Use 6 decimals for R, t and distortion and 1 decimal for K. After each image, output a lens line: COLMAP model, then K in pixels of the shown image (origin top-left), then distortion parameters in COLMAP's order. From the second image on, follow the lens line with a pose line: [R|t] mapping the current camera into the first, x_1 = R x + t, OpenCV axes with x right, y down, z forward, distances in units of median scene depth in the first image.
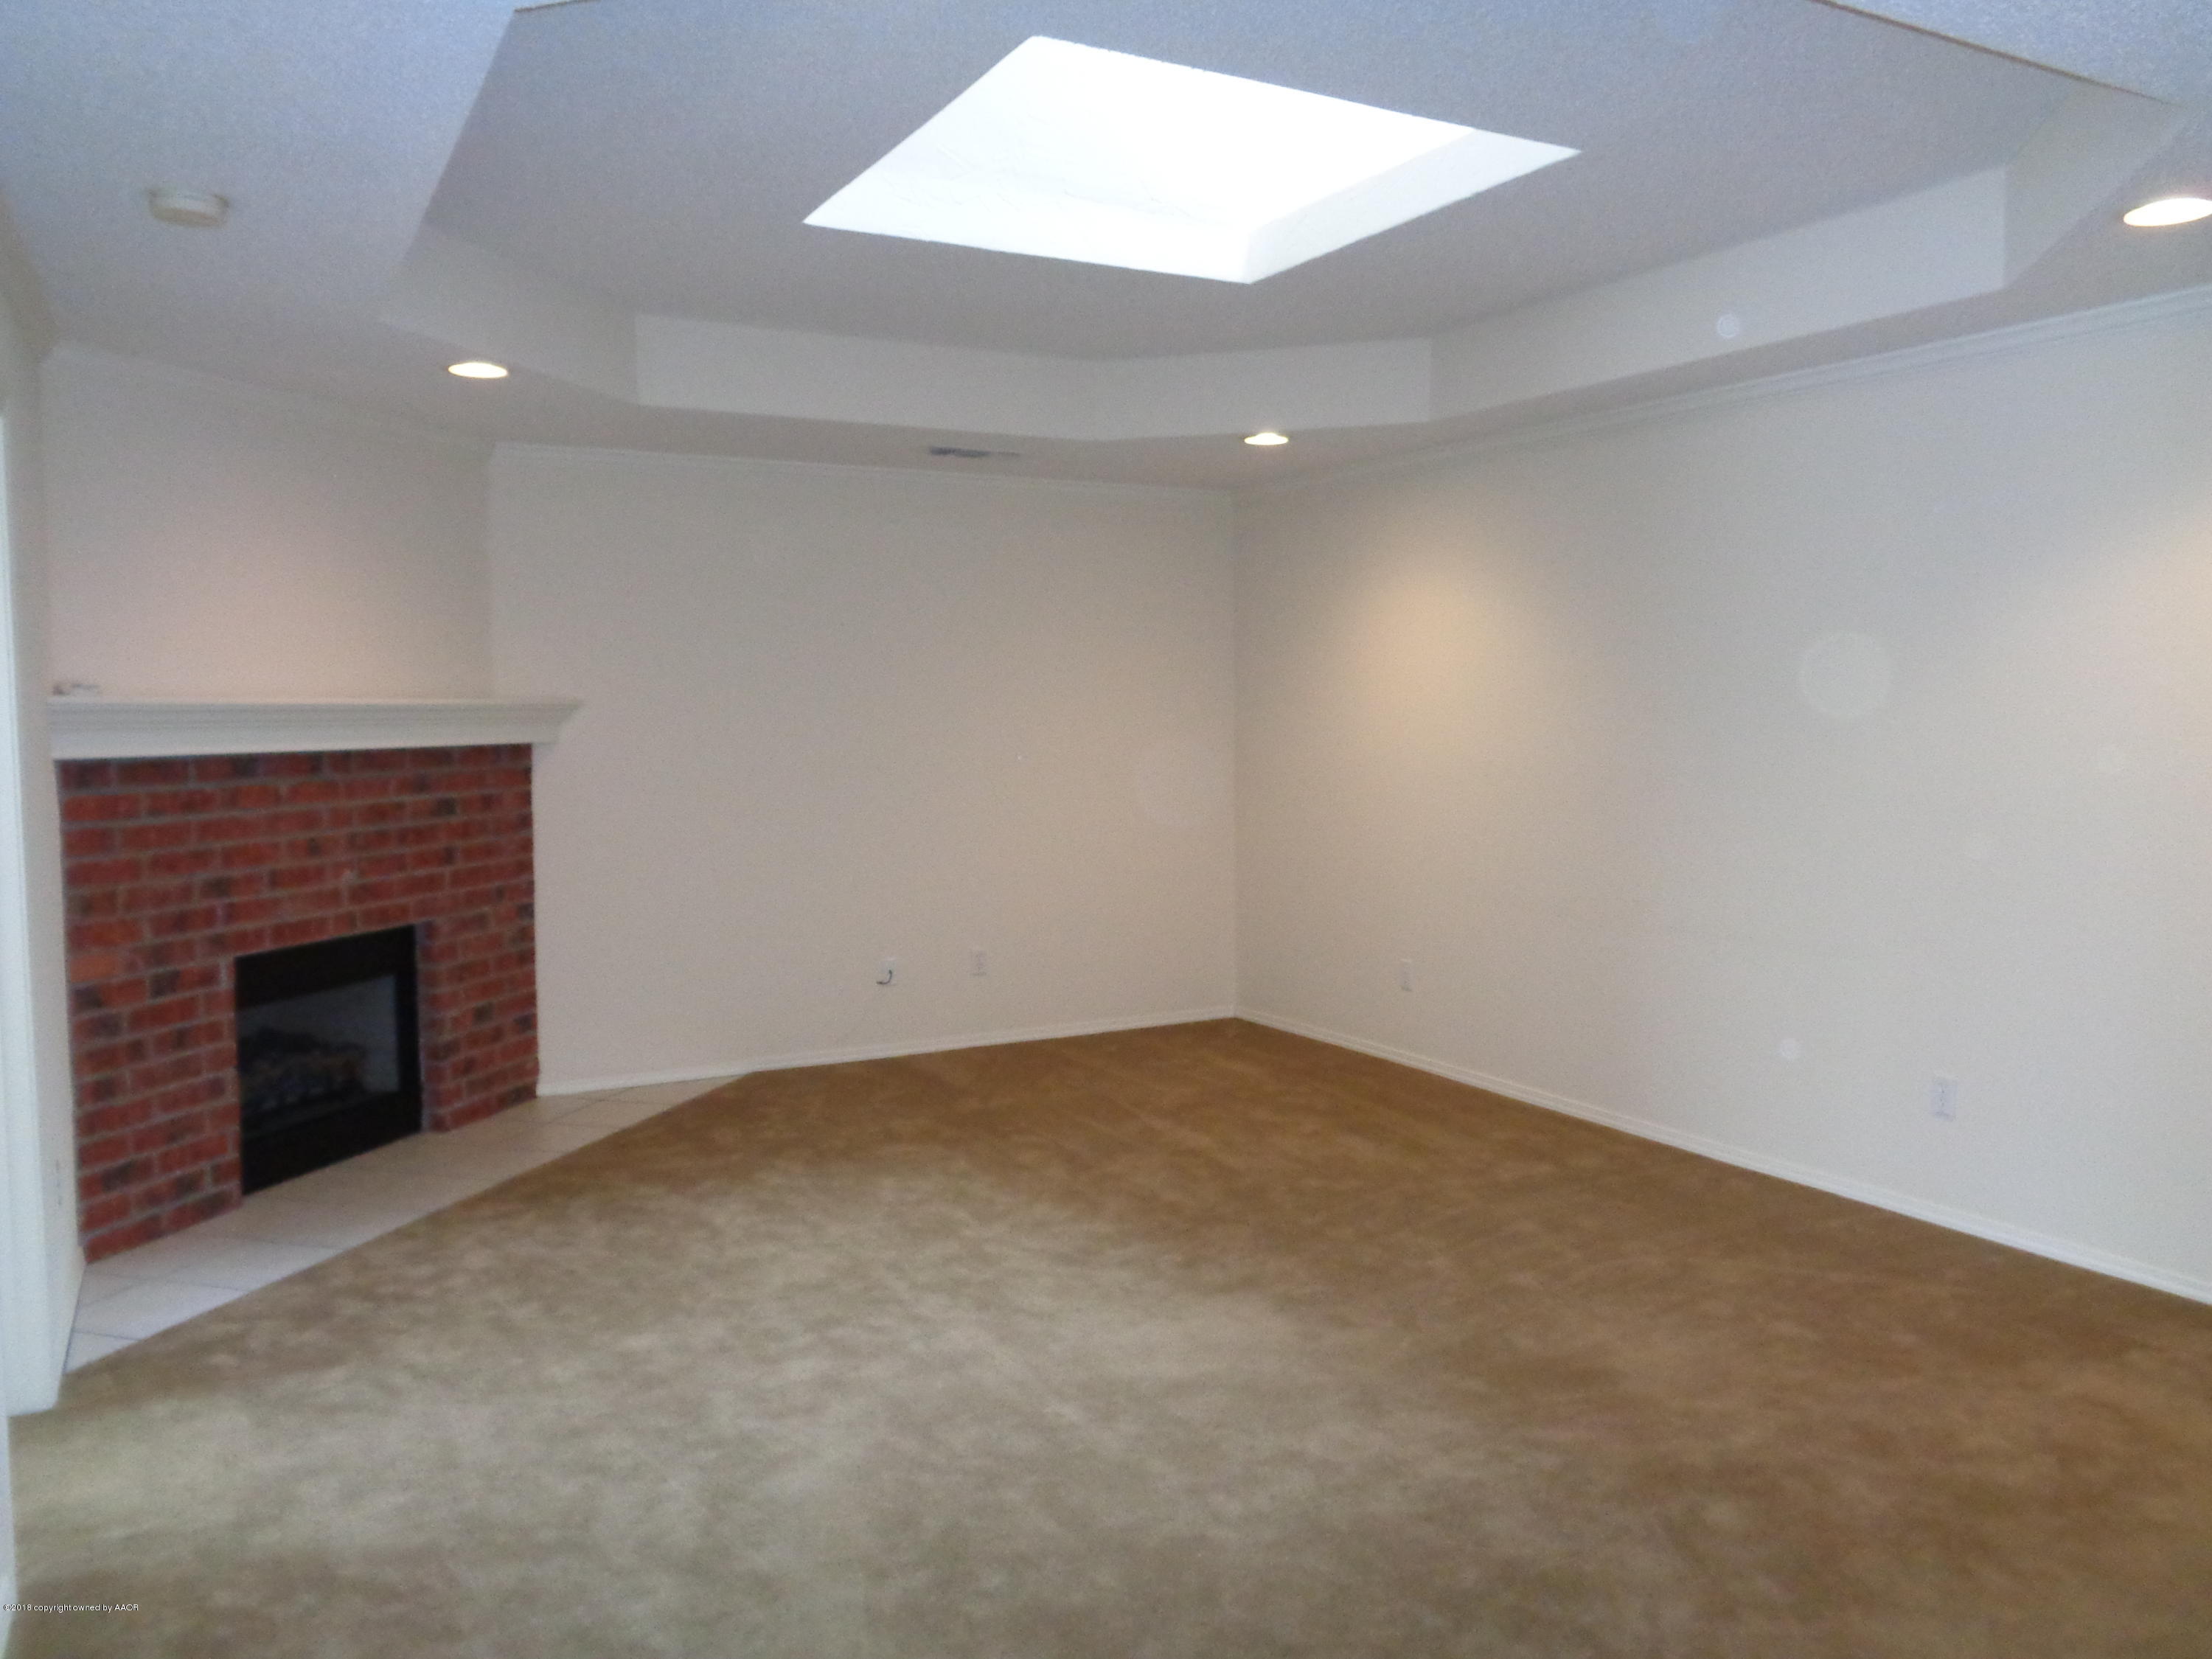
lens RADIAL K [[1633.9, 0, 1103.9], [0, 1633.9, 835.7], [0, 0, 1]] dist [-0.006660, 0.003724]
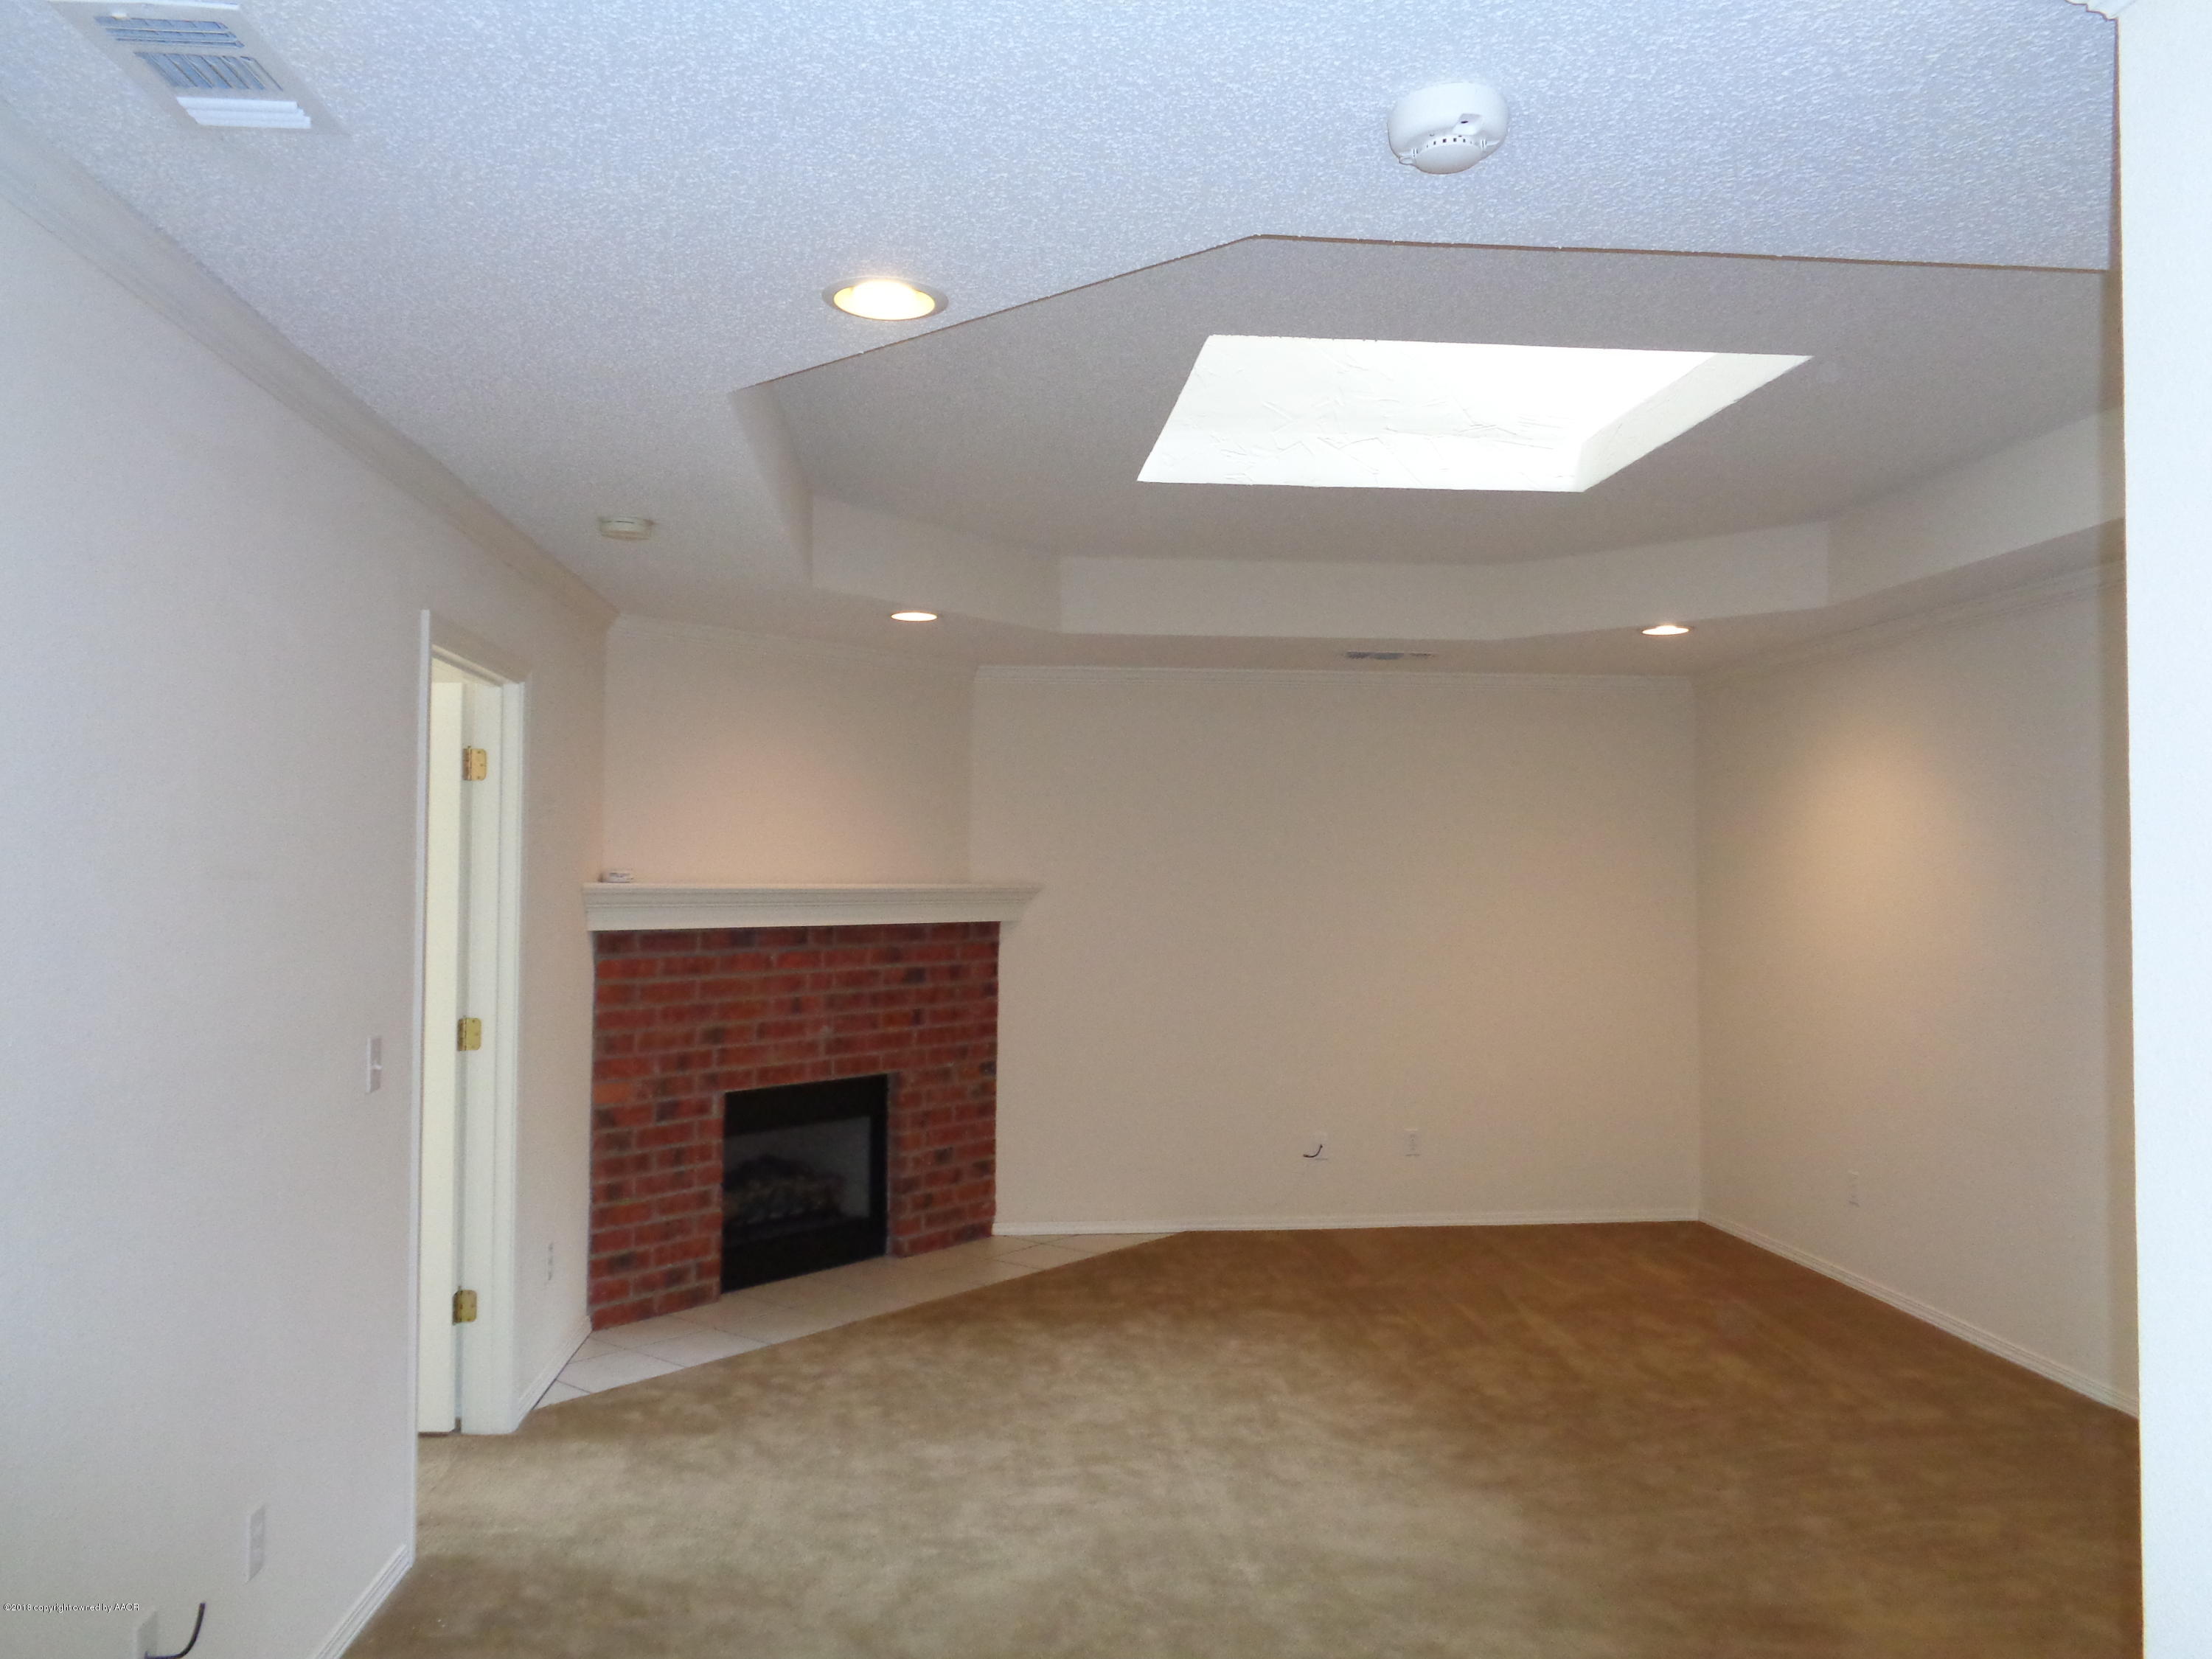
lens RADIAL K [[1633.9, 0, 1113.5], [0, 1633.9, 827.9], [0, 0, 1]] dist [-0.006660, 0.003724]
pose [[0.921810, -0.003984, -0.387620, 0.230047], [-0.038639, 0.994023, -0.102105, -0.010351], [0.385710, 0.109099, 0.916147, -0.041087]]
